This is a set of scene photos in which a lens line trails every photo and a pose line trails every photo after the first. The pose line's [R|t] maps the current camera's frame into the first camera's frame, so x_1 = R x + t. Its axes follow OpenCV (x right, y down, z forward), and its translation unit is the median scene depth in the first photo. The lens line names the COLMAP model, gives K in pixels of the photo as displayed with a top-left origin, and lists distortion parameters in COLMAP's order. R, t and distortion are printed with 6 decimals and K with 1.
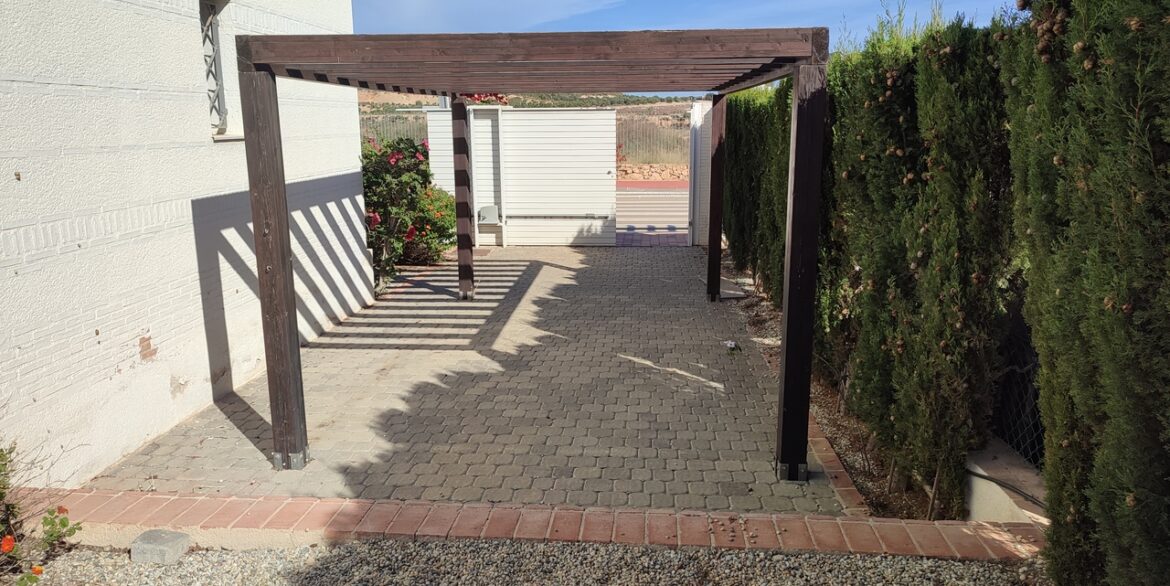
lens RADIAL K [[833.1, 0, 581.6], [0, 833.1, 292.4], [0, 0, 1]] dist [0.030223, -0.036375]
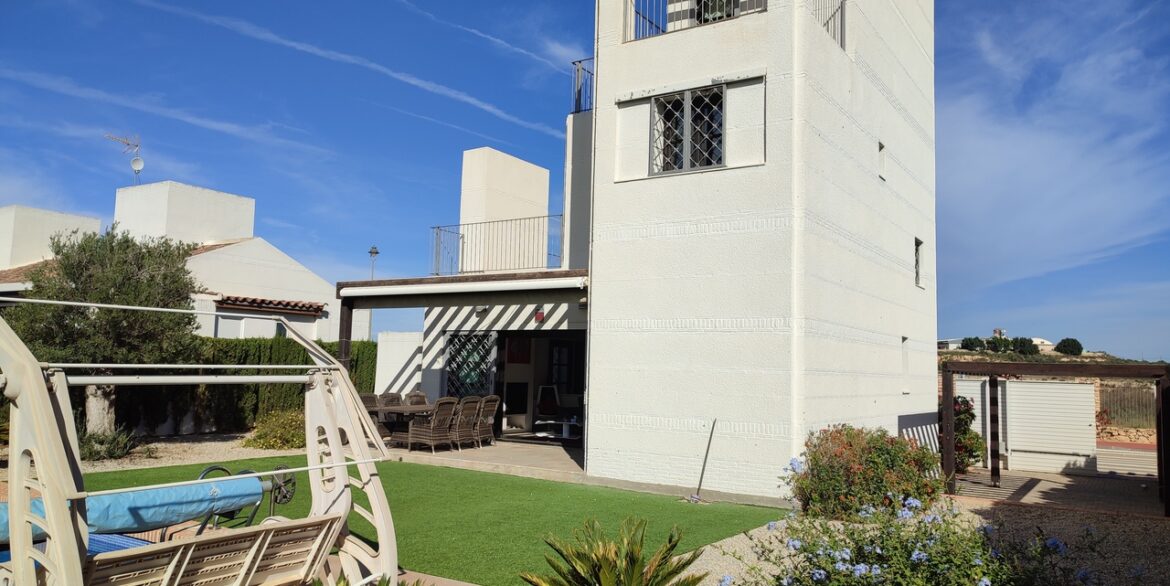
lens RADIAL K [[833.1, 0, 581.6], [0, 833.1, 292.4], [0, 0, 1]] dist [0.030223, -0.036375]
pose [[0.867290, -0.004767, -0.497780, -0.008225], [-0.141352, 0.956436, -0.255439, 0.139637], [0.477313, 0.291902, 0.828834, -0.747048]]
